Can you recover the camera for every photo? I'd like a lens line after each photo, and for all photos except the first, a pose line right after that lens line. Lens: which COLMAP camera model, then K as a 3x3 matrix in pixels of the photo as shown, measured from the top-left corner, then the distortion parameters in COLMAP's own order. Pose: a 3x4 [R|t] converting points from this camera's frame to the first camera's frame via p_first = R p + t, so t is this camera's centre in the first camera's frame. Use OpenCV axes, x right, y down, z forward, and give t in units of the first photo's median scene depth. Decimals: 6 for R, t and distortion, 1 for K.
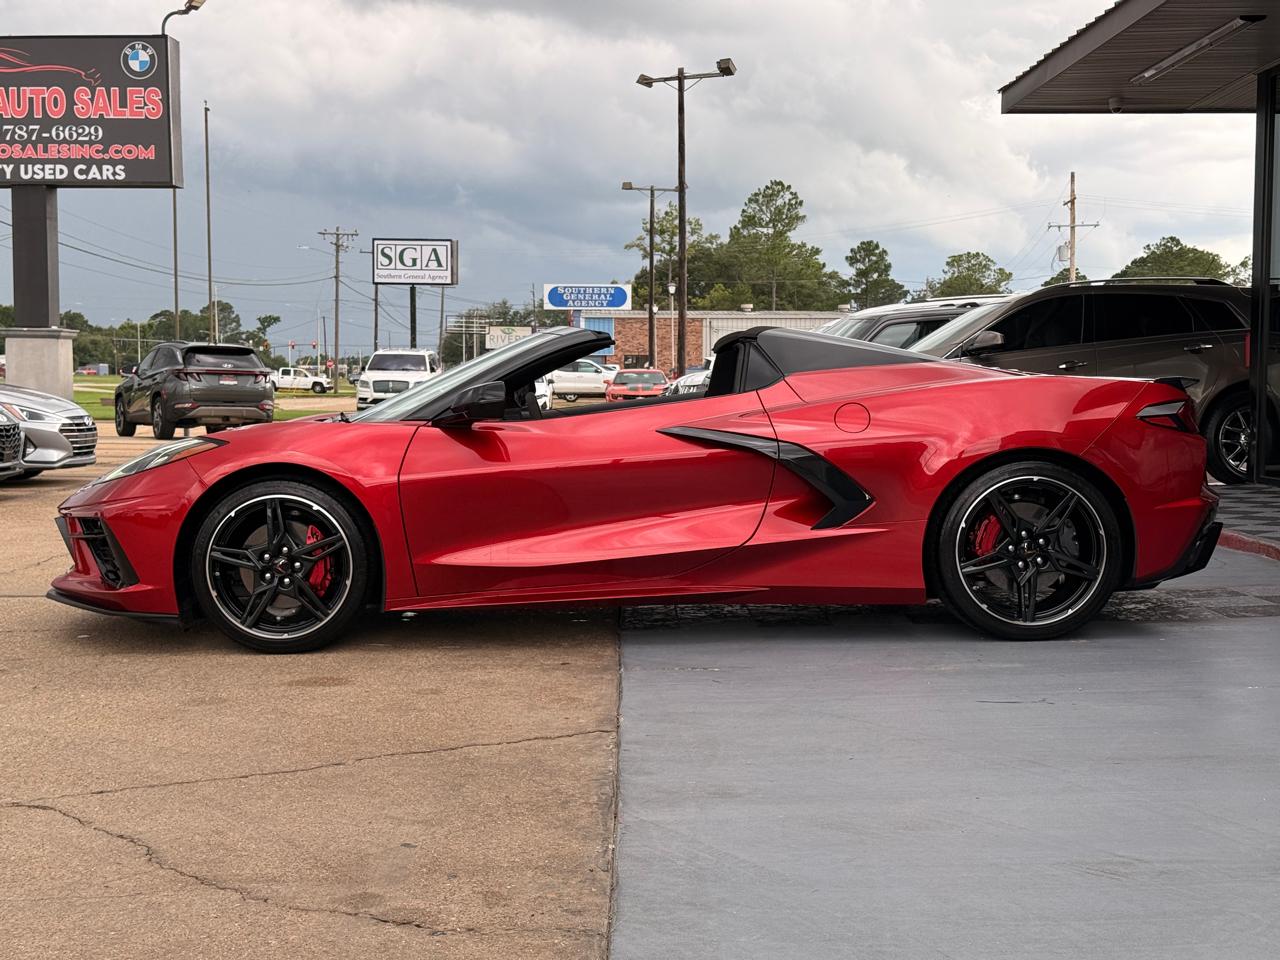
lens RADIAL K [[1790.2, 0, 640.0], [0, 1790.2, 480.0], [0, 0, 1]] dist [0.198126, -0.475695]
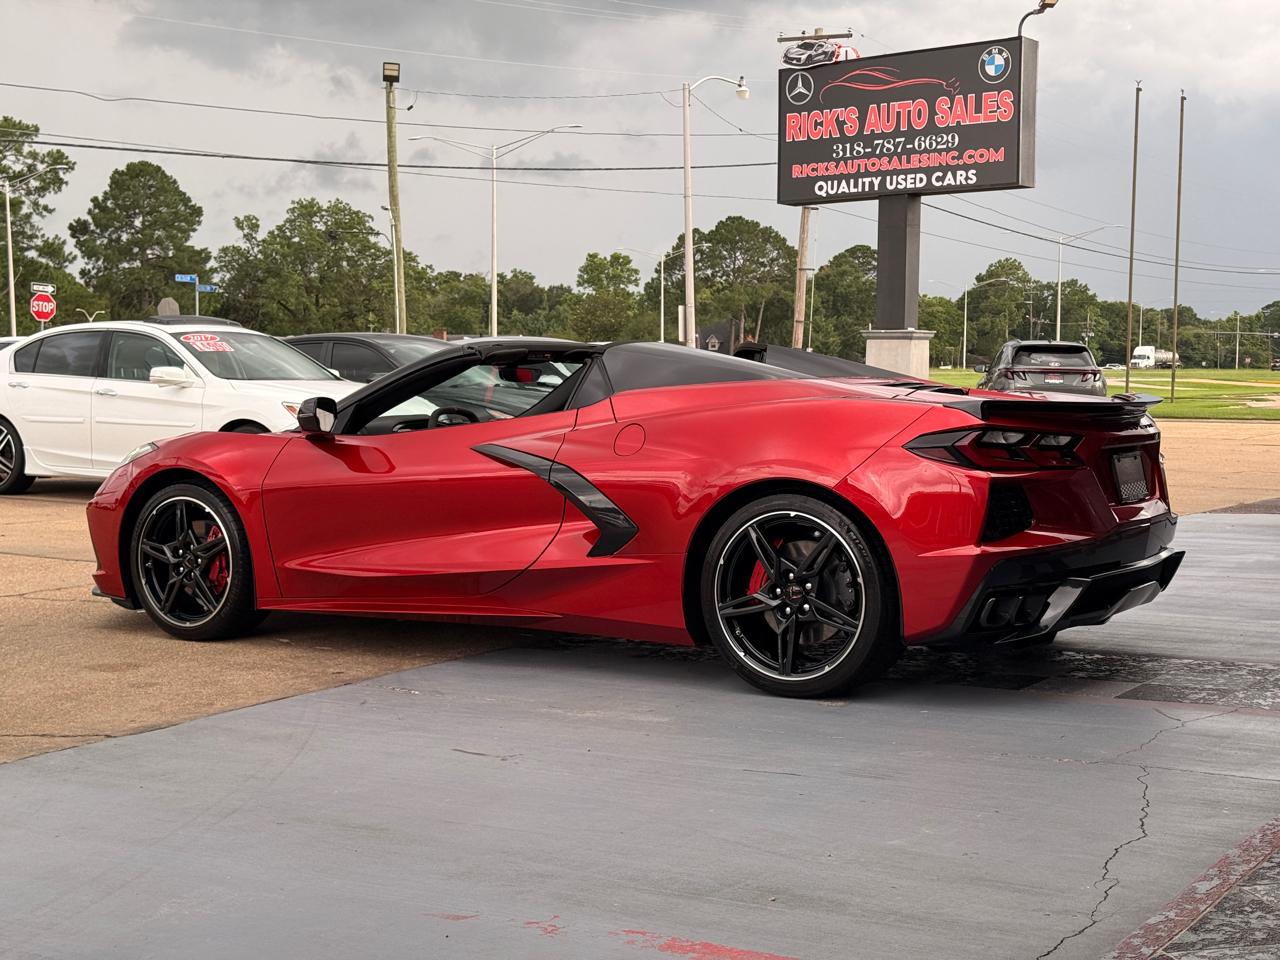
lens RADIAL K [[1790.2, 0, 640.0], [0, 1790.2, 480.0], [0, 0, 1]] dist [0.198126, -0.475695]
pose [[0.819577, 0.036269, -0.571819, 0.151081], [-0.034024, 0.999314, 0.014619, -0.006378], [0.571957, 0.007474, 0.820249, 0.055338]]
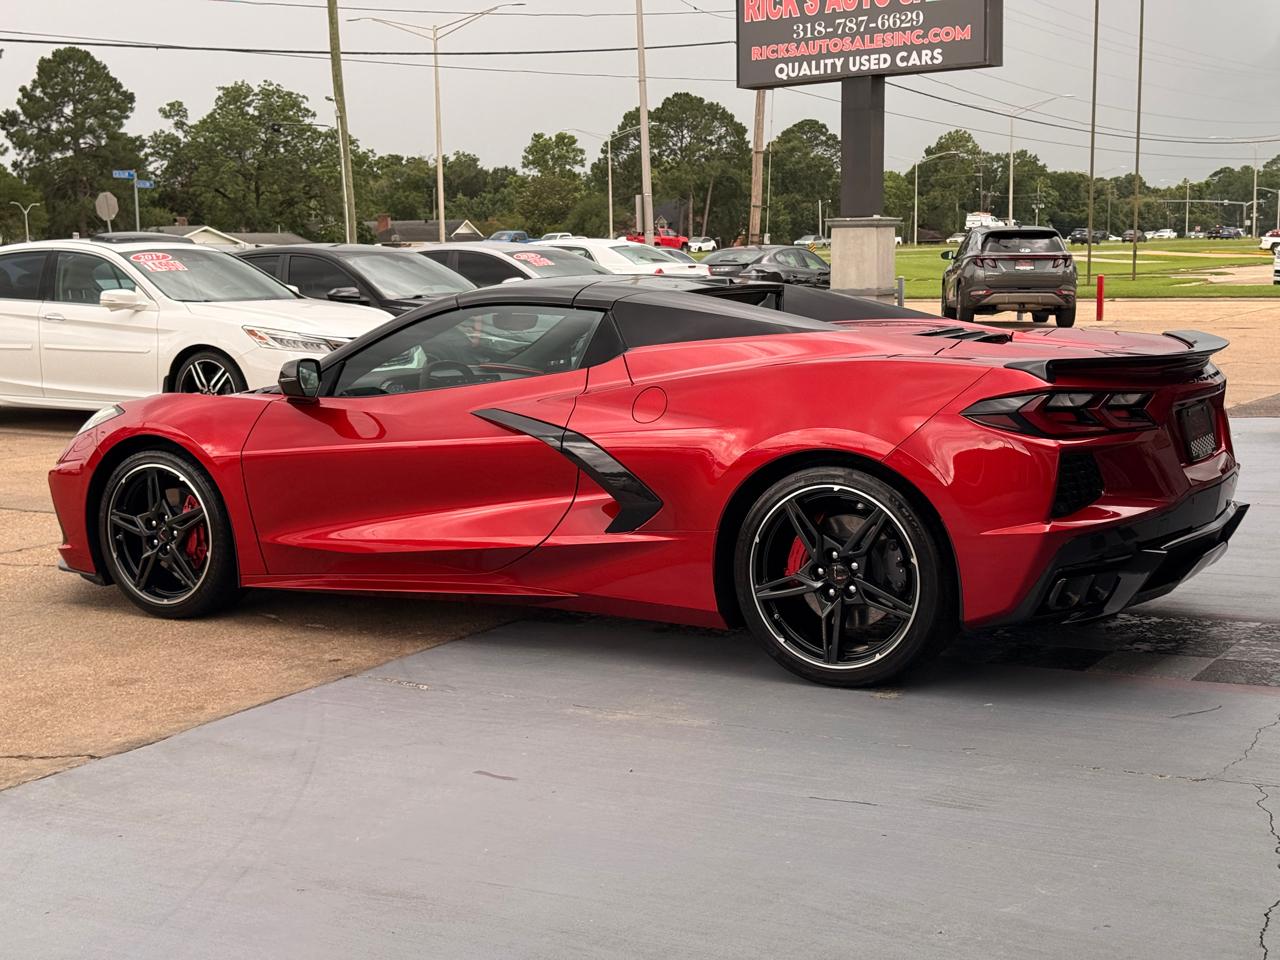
lens RADIAL K [[1791.1, 0, 632.6], [0, 1791.1, 484.9], [0, 0, 1]] dist [0.186163, -0.383305]
pose [[0.833818, 0.054413, -0.549351, 0.133488], [-0.010610, 0.996526, 0.082602, -0.015400], [0.551937, -0.063047, 0.831499, 0.066473]]
